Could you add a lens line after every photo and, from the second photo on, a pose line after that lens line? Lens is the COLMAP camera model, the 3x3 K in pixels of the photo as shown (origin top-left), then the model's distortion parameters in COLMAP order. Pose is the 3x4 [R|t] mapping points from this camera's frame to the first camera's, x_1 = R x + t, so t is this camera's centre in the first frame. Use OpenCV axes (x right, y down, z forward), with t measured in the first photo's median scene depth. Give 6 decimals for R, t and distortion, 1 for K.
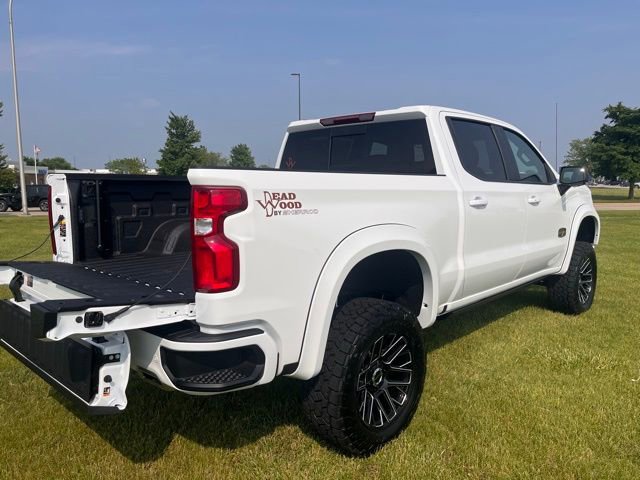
lens RADIAL K [[500.0, 0, 320.0], [0, 500.0, 240.0], [0, 0, 1]] dist [0.050399, -0.089312]
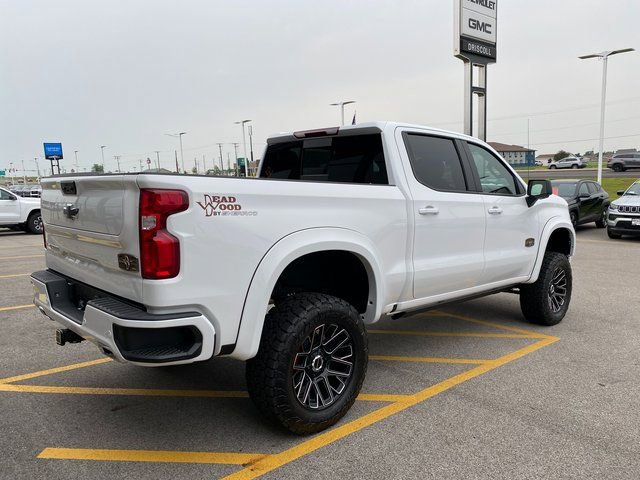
lens RADIAL K [[500.0, 0, 320.0], [0, 500.0, 240.0], [0, 0, 1]] dist [0.050399, -0.089312]
pose [[0.998449, 0.023881, -0.050299, 0.168815], [-0.024863, 0.999510, -0.018991, 0.018861], [0.049821, 0.020213, 0.998554, -0.120162]]
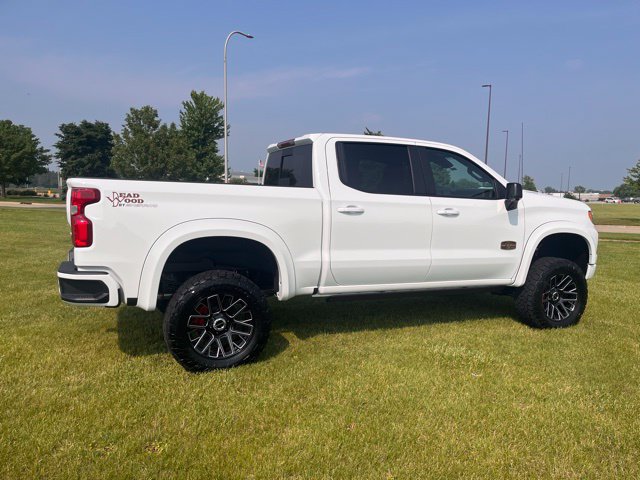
lens RADIAL K [[500.0, 0, 320.0], [0, 500.0, 240.0], [0, 0, 1]] dist [0.050399, -0.089312]
pose [[0.911013, 0.063957, -0.407387, 0.956105], [-0.074632, 0.997157, -0.010349, 0.024378], [0.405567, 0.039832, 0.913197, -0.212515]]
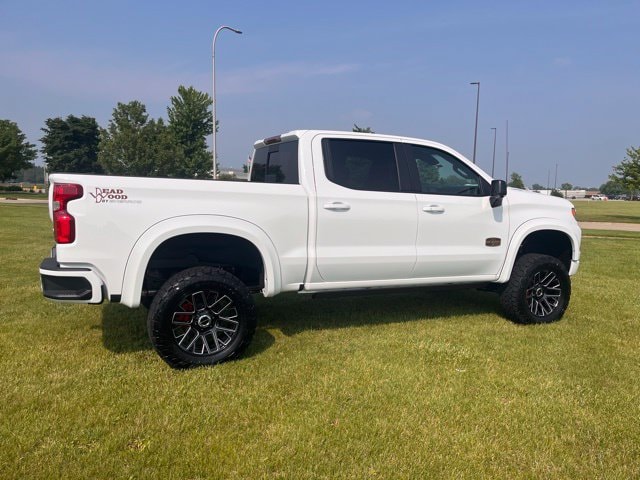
lens RADIAL K [[500.0, 0, 320.0], [0, 500.0, 240.0], [0, 0, 1]] dist [0.050399, -0.089312]
pose [[0.919362, 0.067760, -0.387533, 0.966673], [-0.075516, 0.997133, -0.004803, 0.023241], [0.386096, 0.033681, 0.921843, -0.208602]]
